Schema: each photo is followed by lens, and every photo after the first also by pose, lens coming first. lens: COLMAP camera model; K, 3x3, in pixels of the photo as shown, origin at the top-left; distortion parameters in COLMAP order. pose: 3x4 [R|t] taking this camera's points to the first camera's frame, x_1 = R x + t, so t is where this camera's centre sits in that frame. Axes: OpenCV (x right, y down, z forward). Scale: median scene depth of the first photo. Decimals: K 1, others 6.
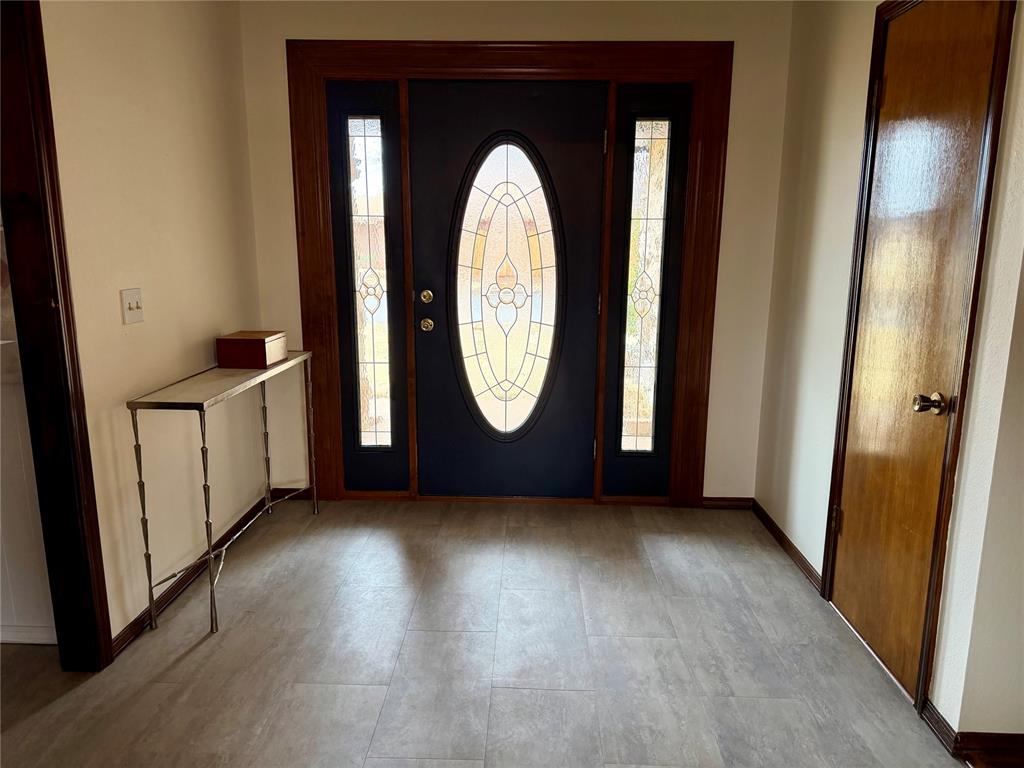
lens RADIAL K [[729.2, 0, 508.8], [0, 729.2, 386.0], [0, 0, 1]] dist [0.048473, -0.050594]
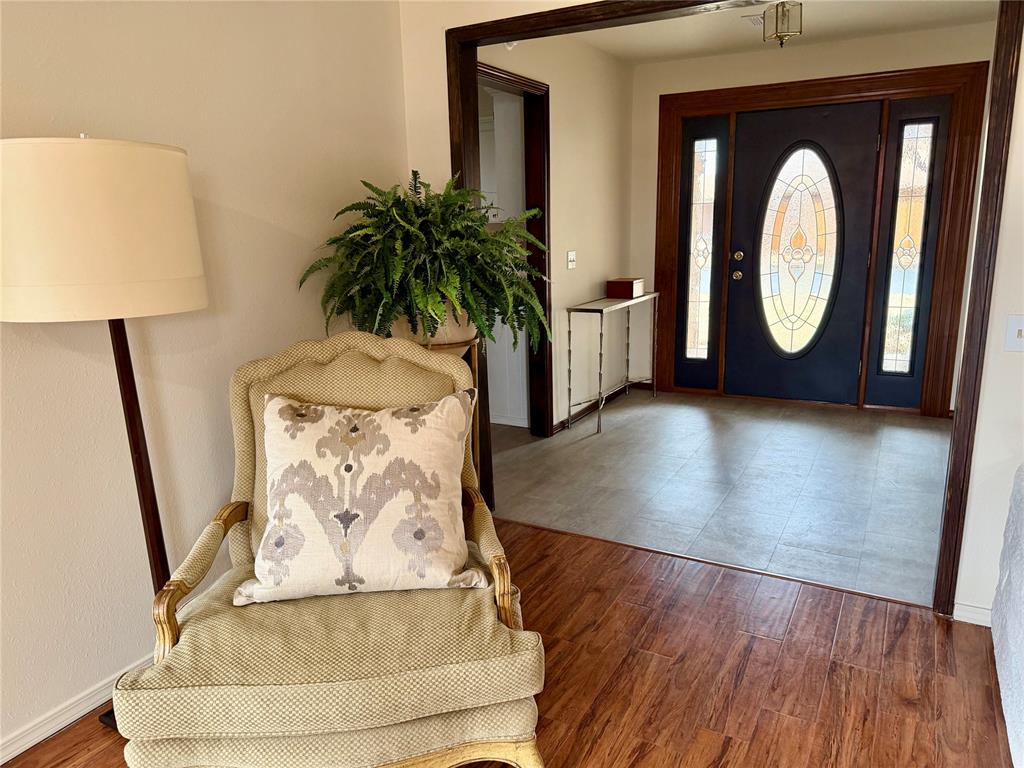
lens RADIAL K [[729.2, 0, 492.2], [0, 729.2, 410.4], [0, 0, 1]] dist [0.048473, -0.050594]
pose [[0.885145, 0.082448, -0.457953, 0.160038], [-0.057084, 0.995984, 0.068979, 0.121221], [0.461800, -0.034915, 0.886296, -0.594699]]
